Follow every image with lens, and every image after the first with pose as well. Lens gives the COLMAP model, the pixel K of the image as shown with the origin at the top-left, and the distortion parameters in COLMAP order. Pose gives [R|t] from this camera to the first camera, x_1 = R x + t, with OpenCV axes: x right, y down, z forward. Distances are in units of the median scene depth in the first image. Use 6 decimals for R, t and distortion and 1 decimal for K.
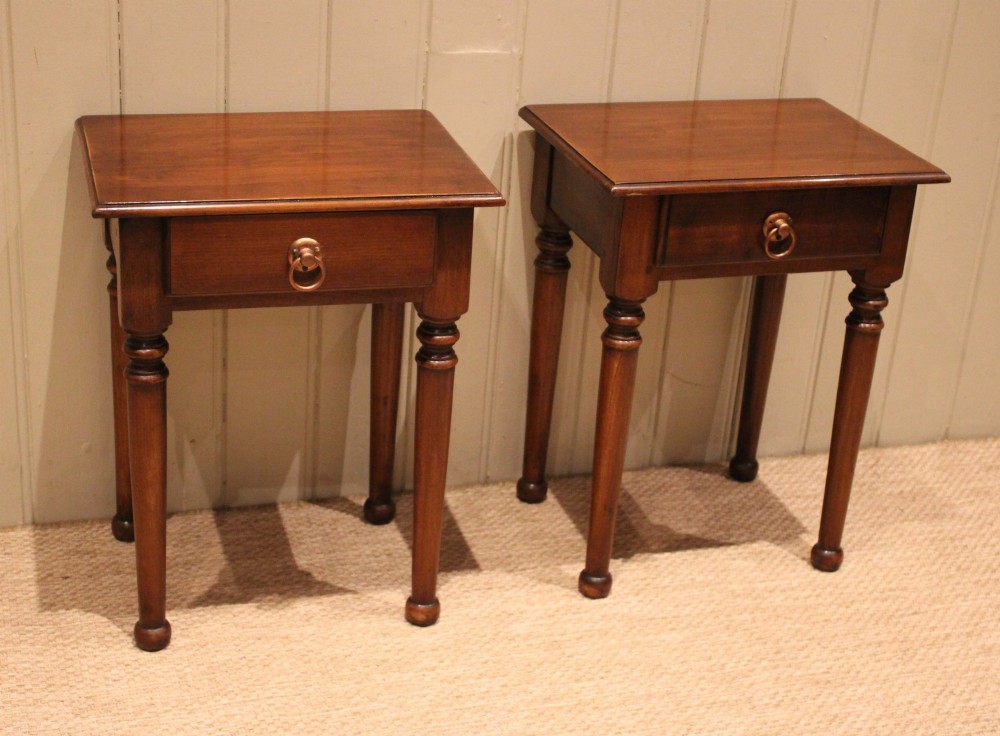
lens RADIAL K [[1726.7, 0, 494.7], [0, 1726.7, 372.7], [0, 0, 1]] dist [-0.038270, 0.000000]
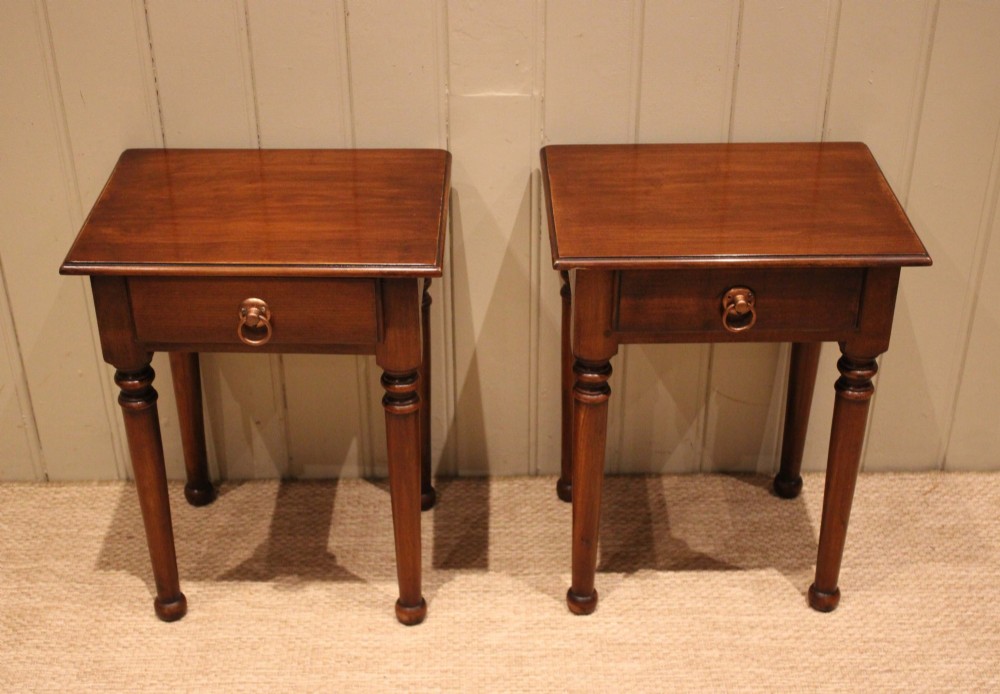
lens RADIAL K [[1518.5, 0, 497.7], [0, 1518.5, 383.1], [0, 0, 1]] dist [-0.027037, 0.000000]
pose [[0.956237, 0.098241, -0.275608, 0.256355], [-0.060170, 0.987840, 0.143358, -0.143516], [0.286340, -0.120501, 0.950520, 0.107717]]
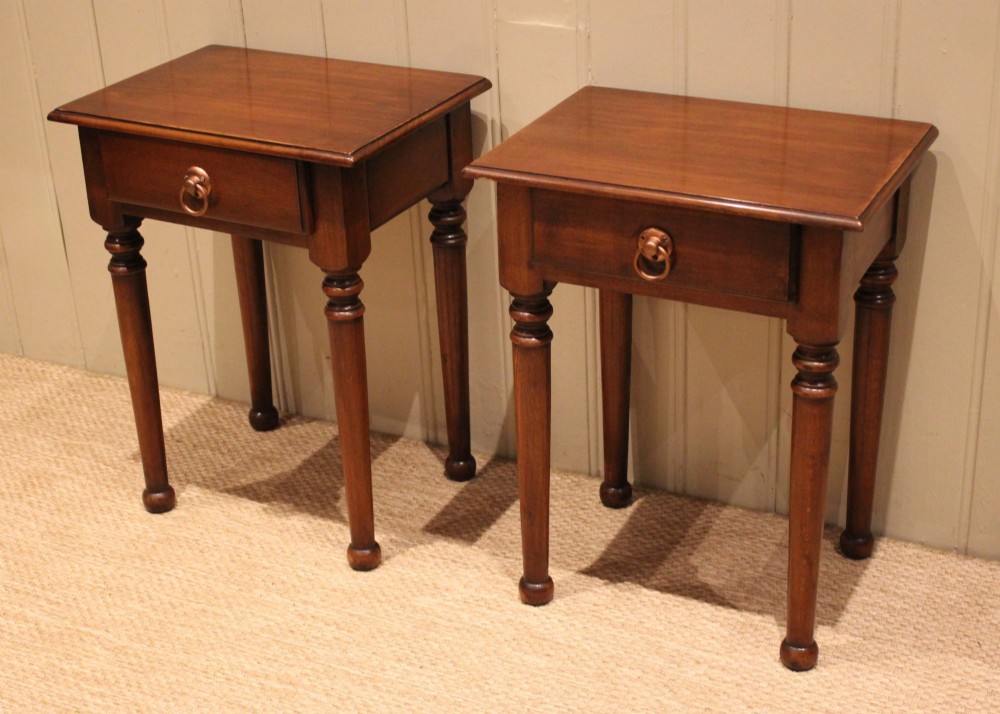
lens RADIAL K [[1714.1, 0, 508.0], [0, 1714.1, 359.5], [0, 0, 1]] dist [-0.042631, 0.000000]
pose [[0.718669, 0.215395, -0.661150, 0.649139], [-0.217595, 0.972724, 0.080377, -0.074148], [0.660430, 0.086098, 0.745935, 0.277144]]
